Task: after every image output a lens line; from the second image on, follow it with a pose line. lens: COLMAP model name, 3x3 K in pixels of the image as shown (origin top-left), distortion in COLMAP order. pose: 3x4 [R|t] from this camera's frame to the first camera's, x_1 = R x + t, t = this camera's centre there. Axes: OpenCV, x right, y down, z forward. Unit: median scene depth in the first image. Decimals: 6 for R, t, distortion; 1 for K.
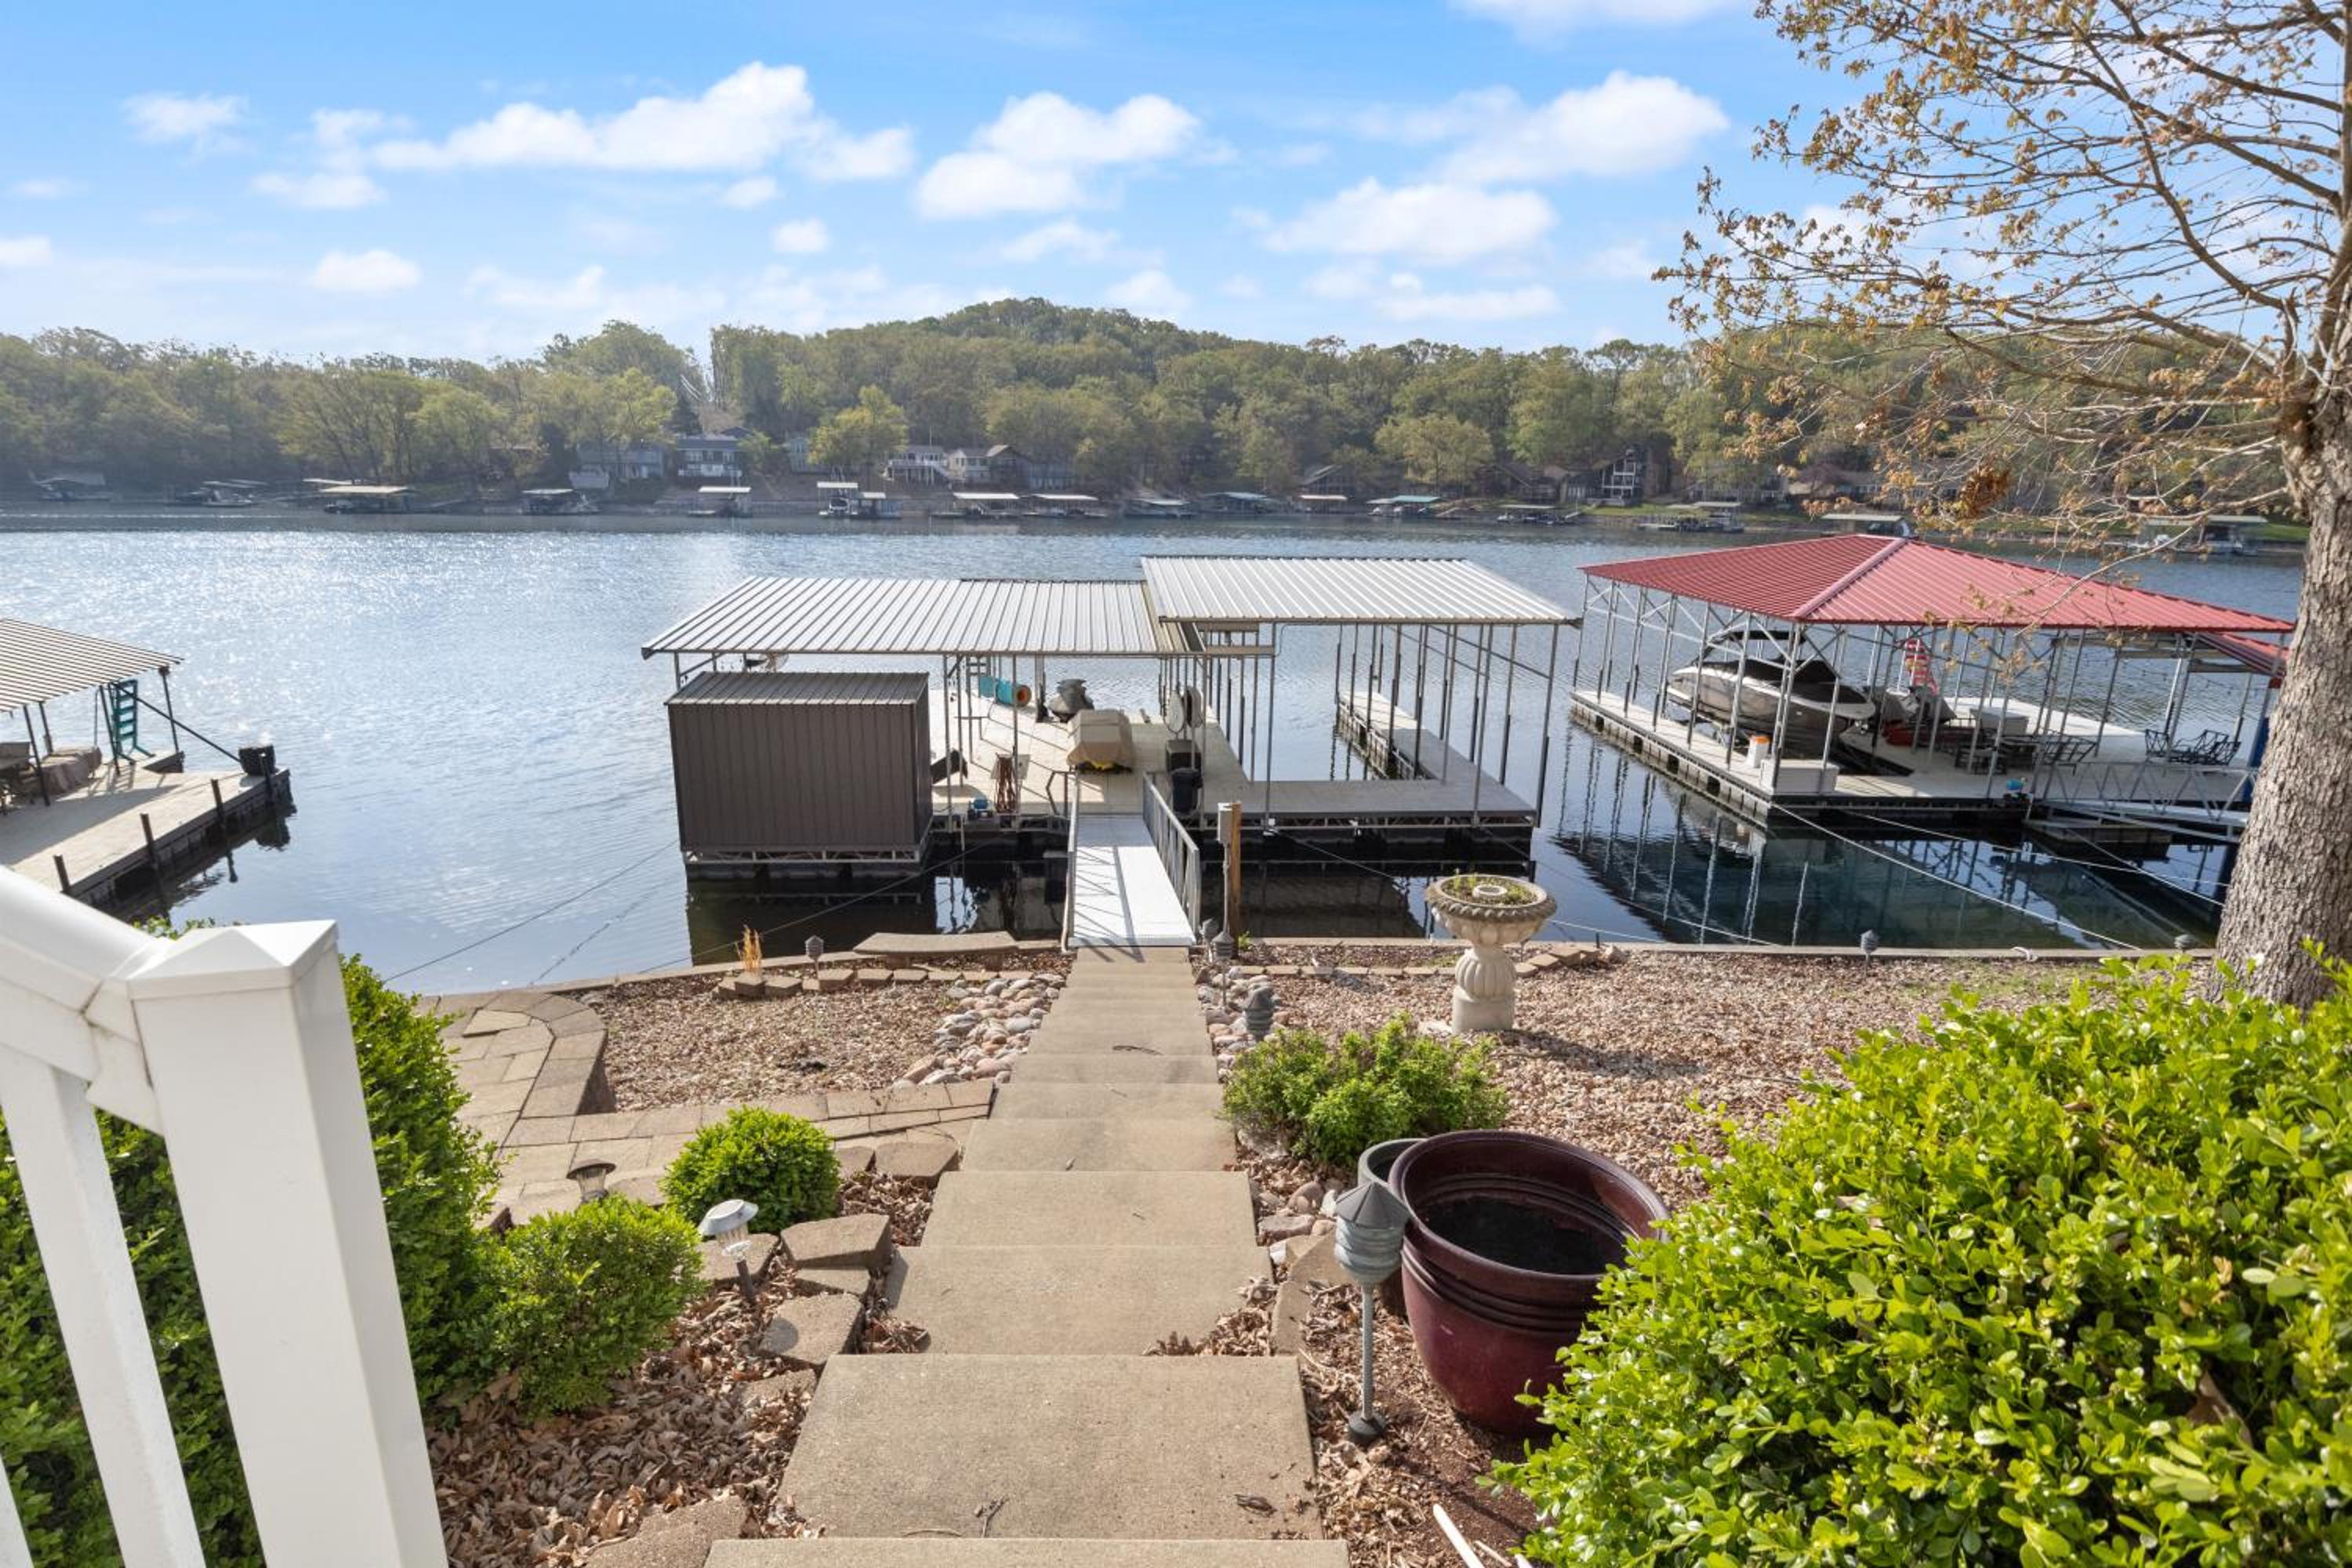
lens RADIAL K [[1176.2, 0, 1176.0], [0, 1176.2, 784.0], [0, 0, 1]] dist [-0.003124, -0.002162]
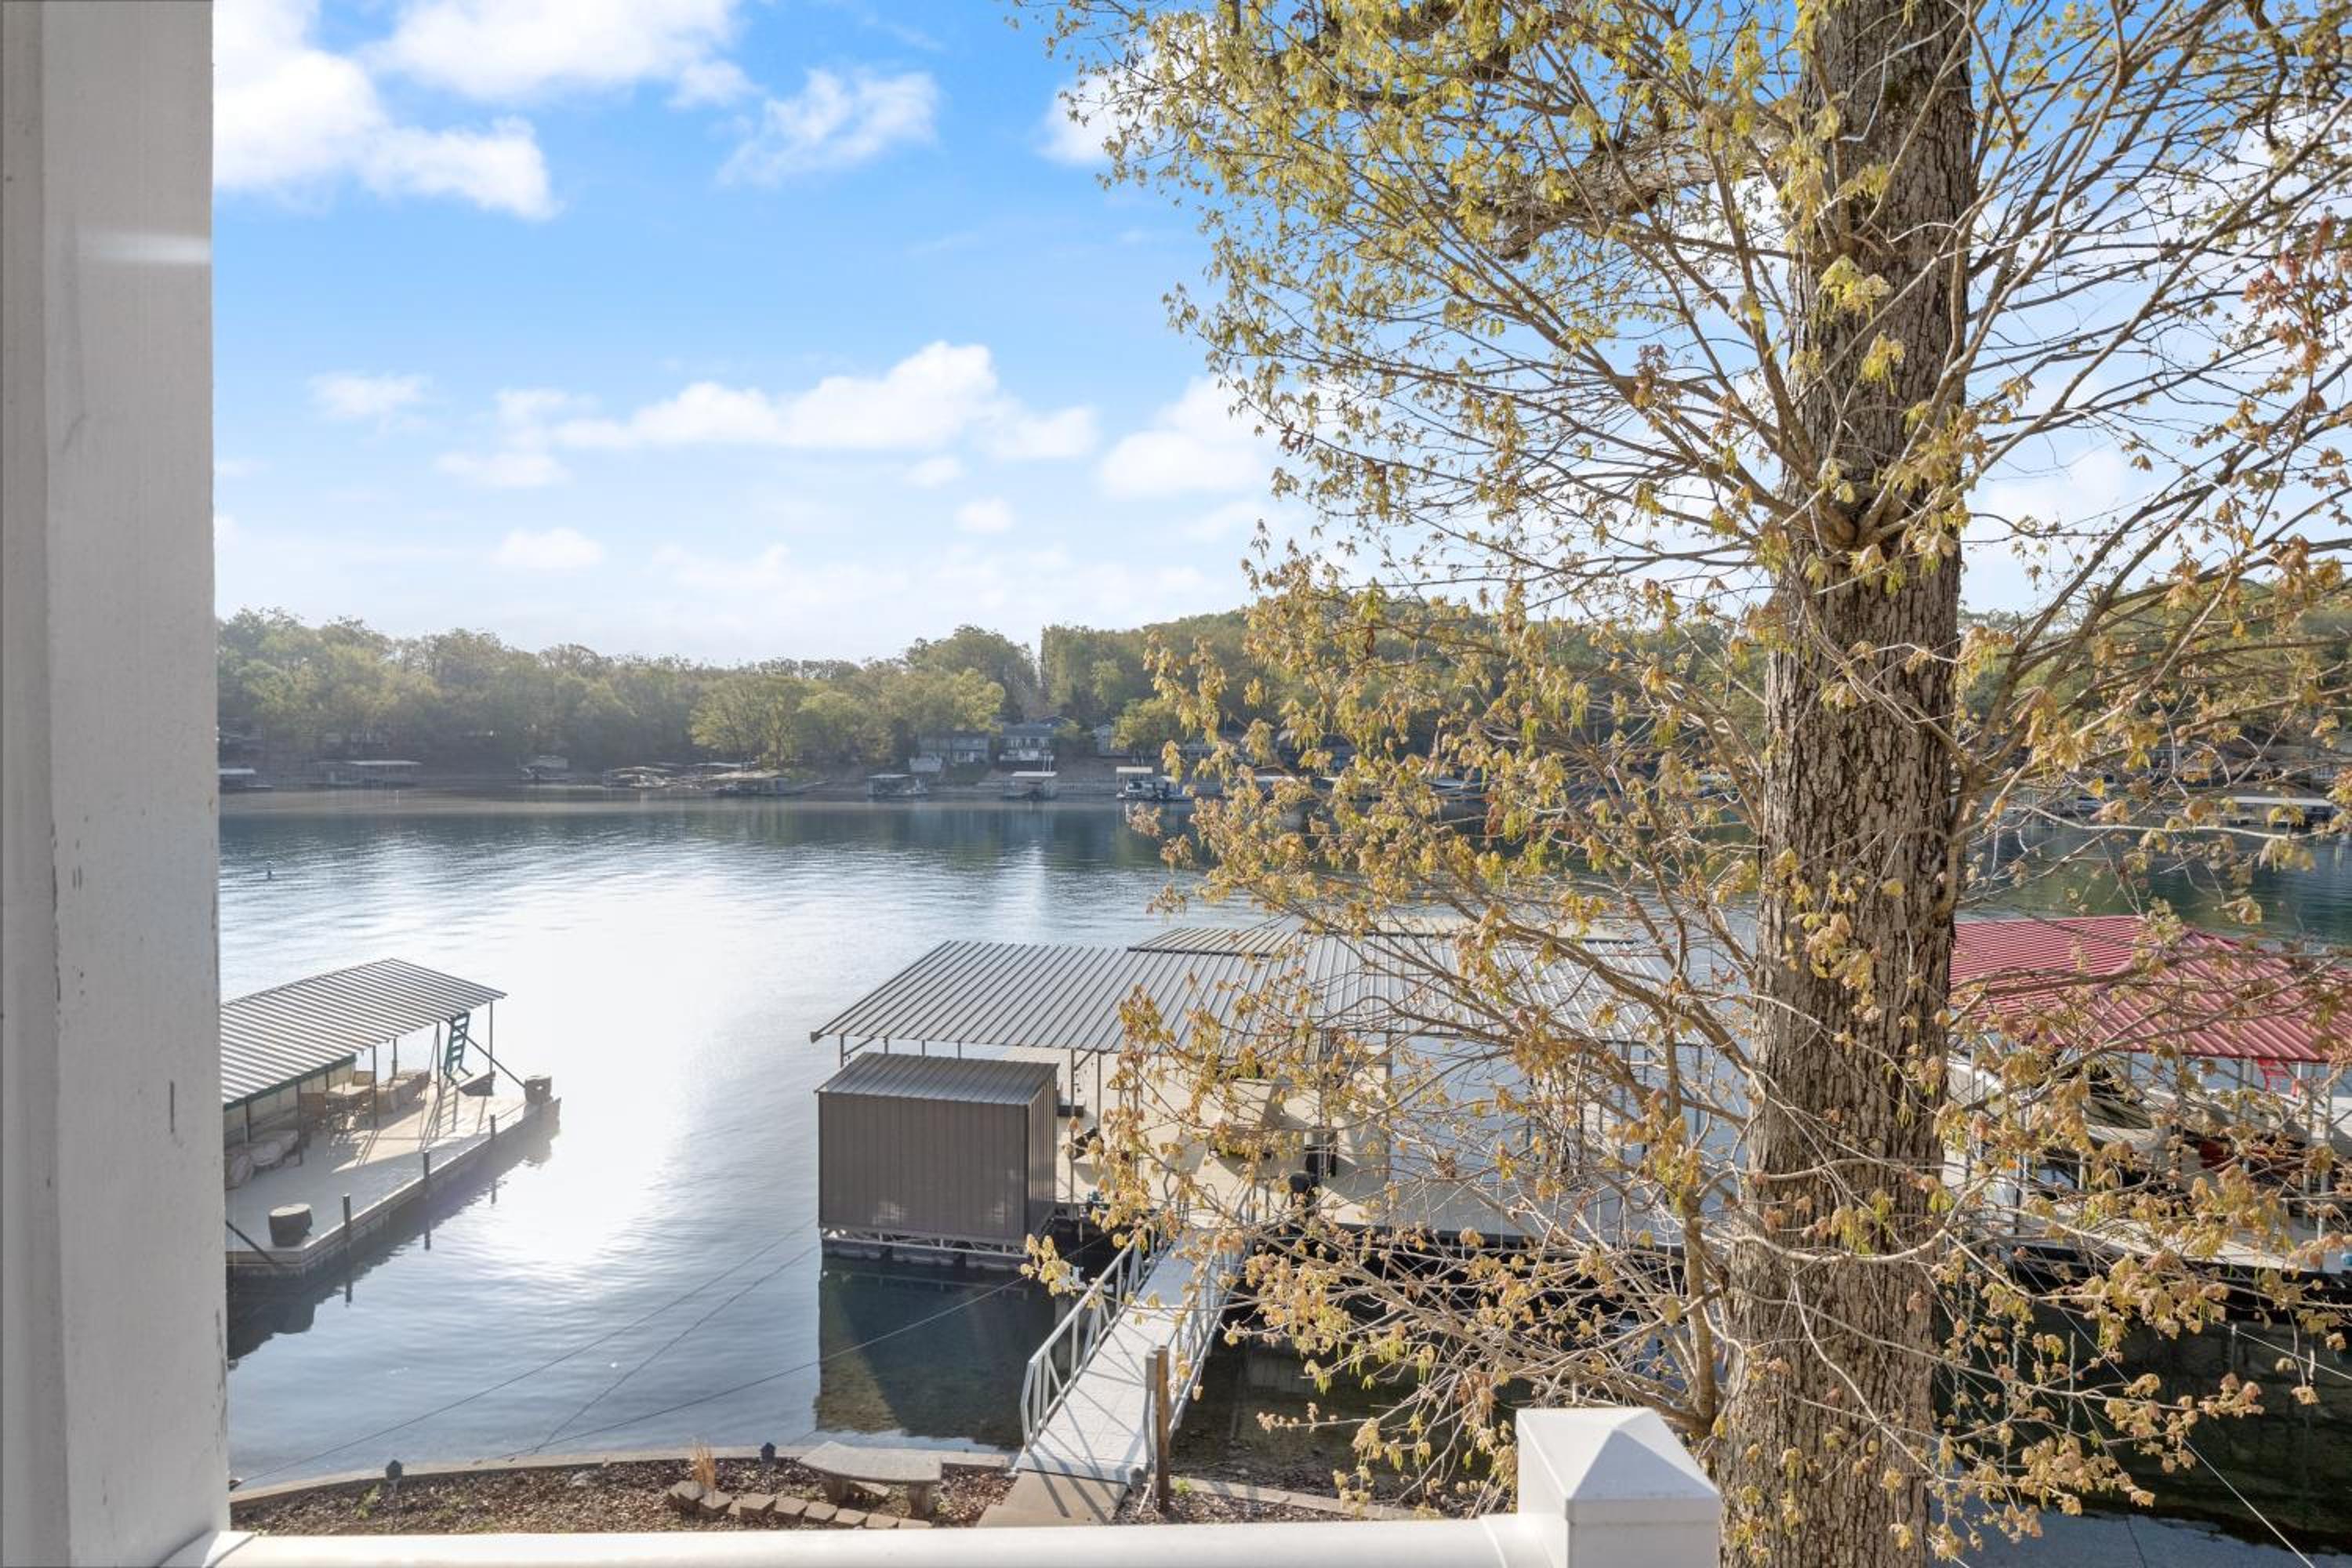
lens RADIAL K [[1167.8, 0, 1186.3], [0, 1167.8, 779.0], [0, 0, 1]] dist [-0.004073, -0.000906]
pose [[0.969101, 0.001453, -0.246661, 0.128665], [-0.055655, 0.975485, -0.212914, -0.101020], [0.240305, 0.220063, 0.945424, -0.023582]]
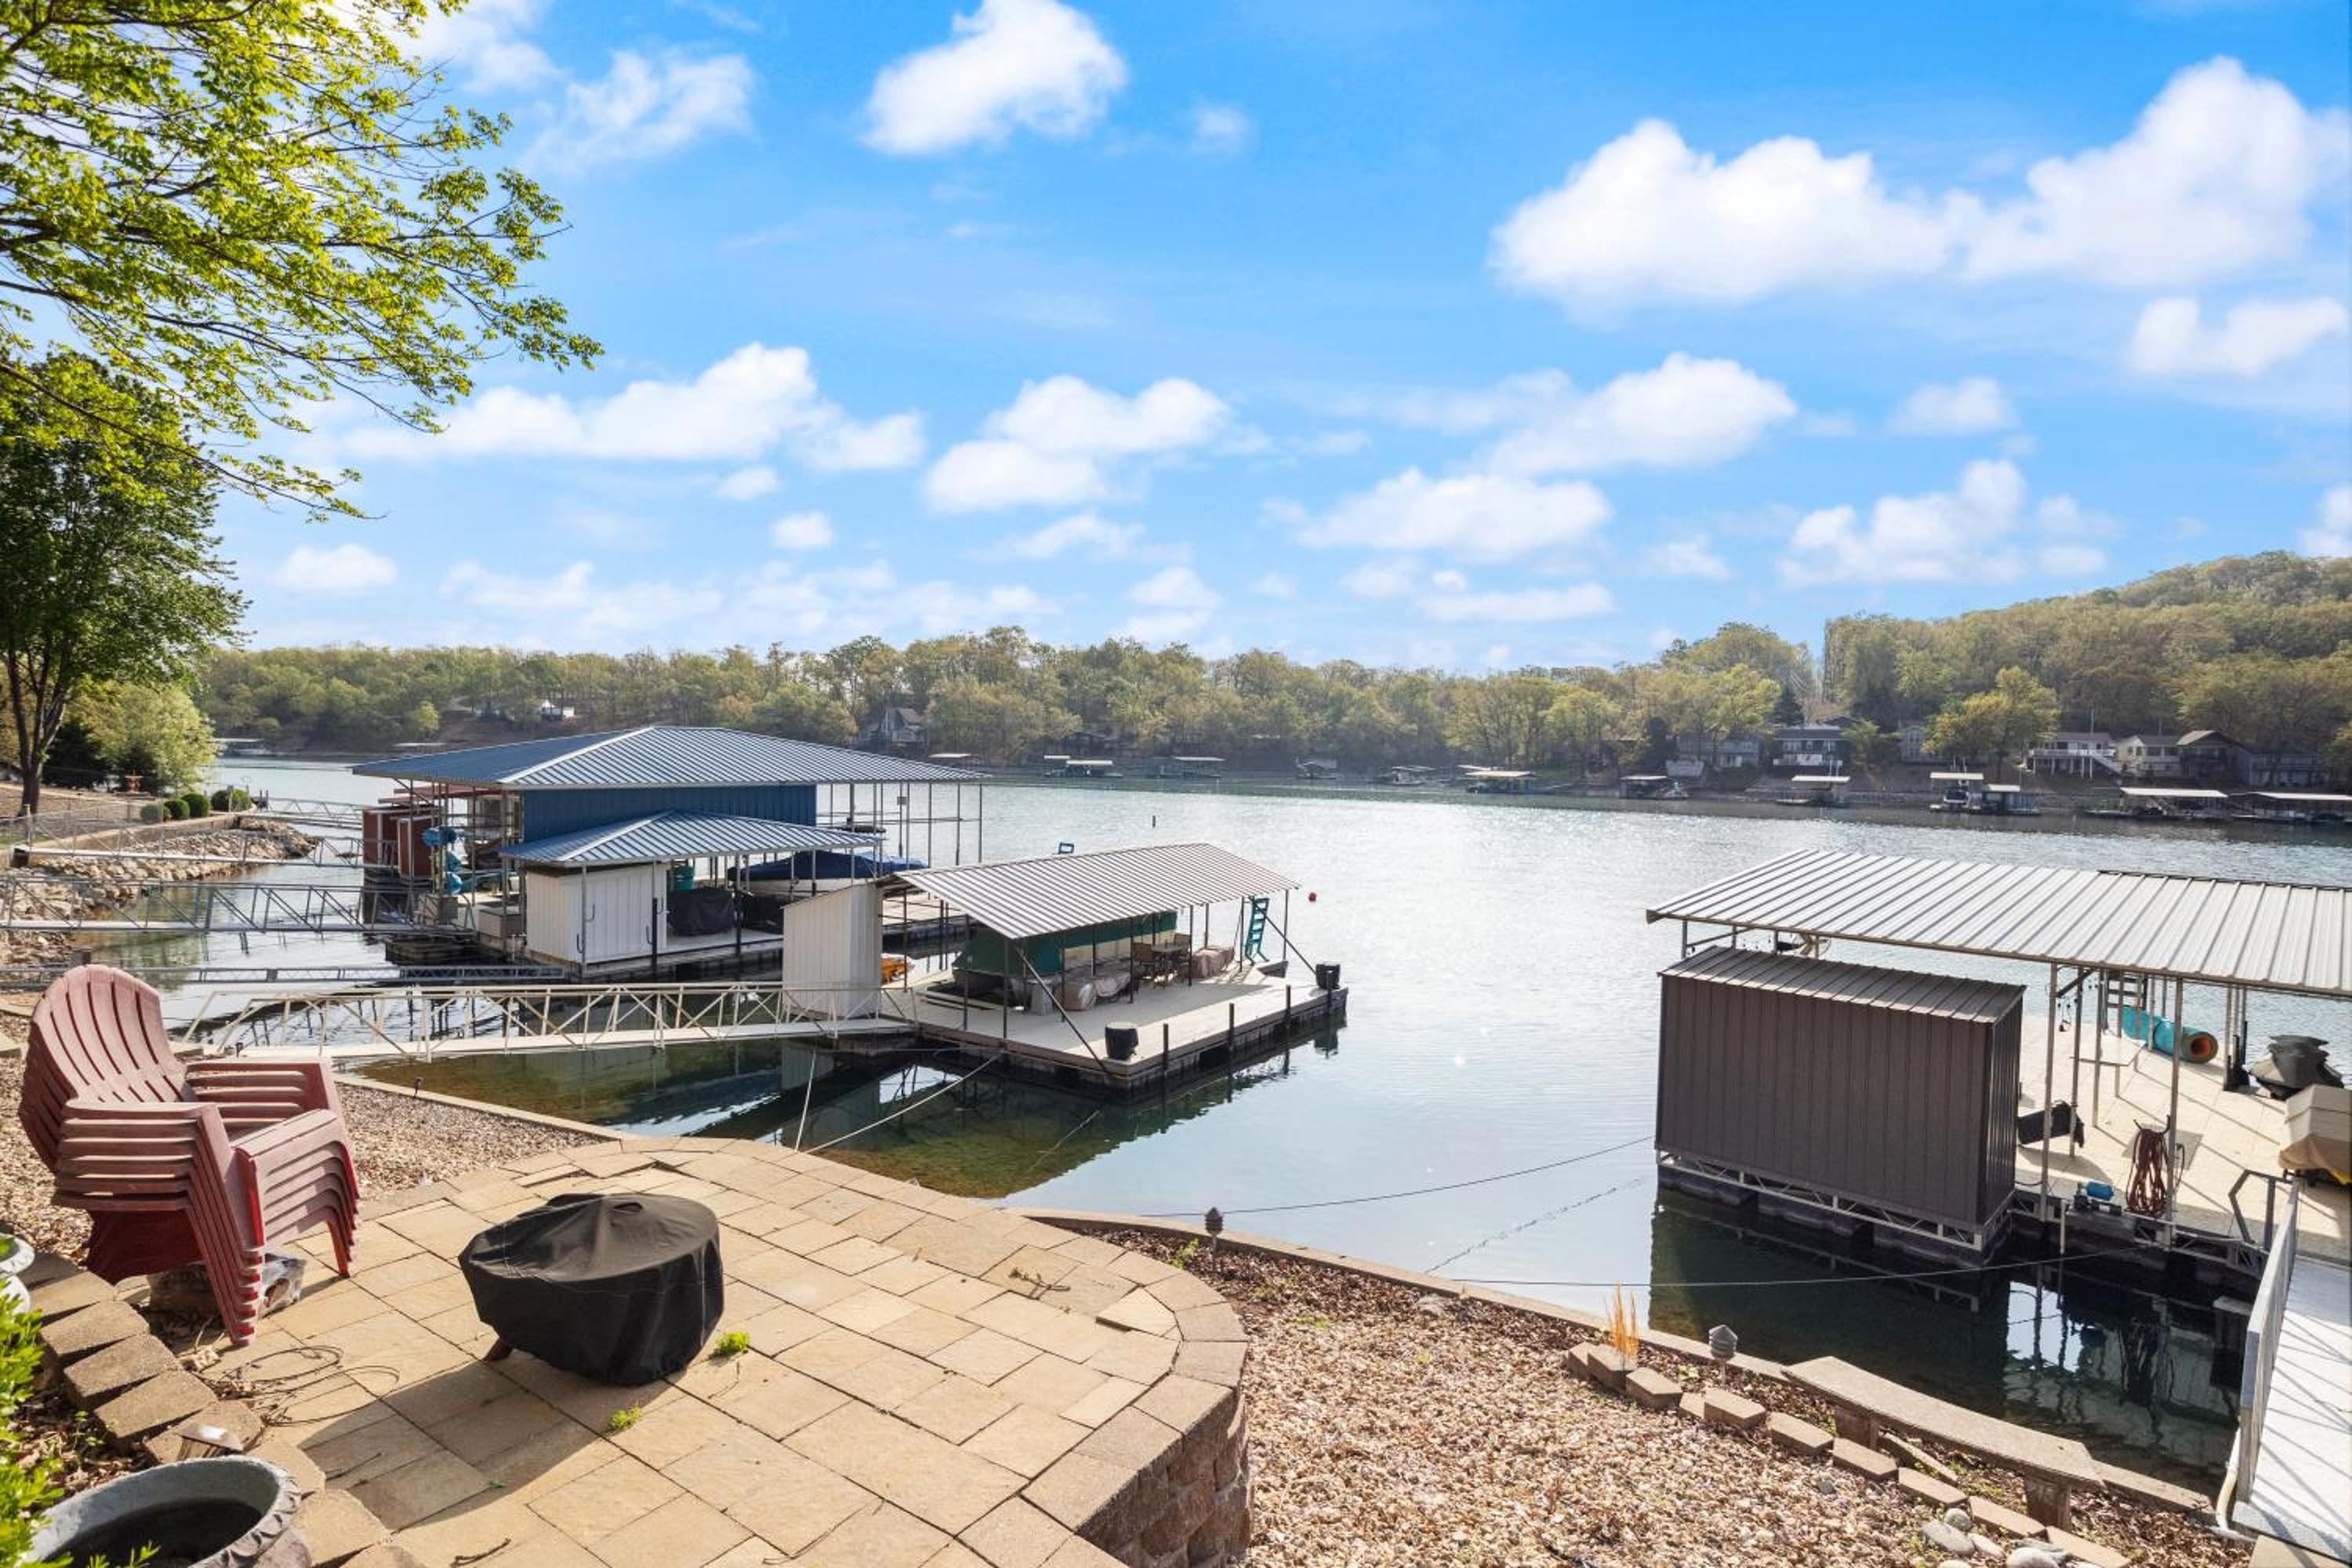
lens RADIAL K [[1166.1, 0, 1185.8], [0, 1166.1, 782.7], [0, 0, 1]] dist [-0.003601, -0.000630]
pose [[0.651065, 0.017843, -0.758812, -0.004454], [-0.201872, 0.967787, -0.150450, -0.002837], [0.731684, 0.251136, 0.633695, 0.109274]]
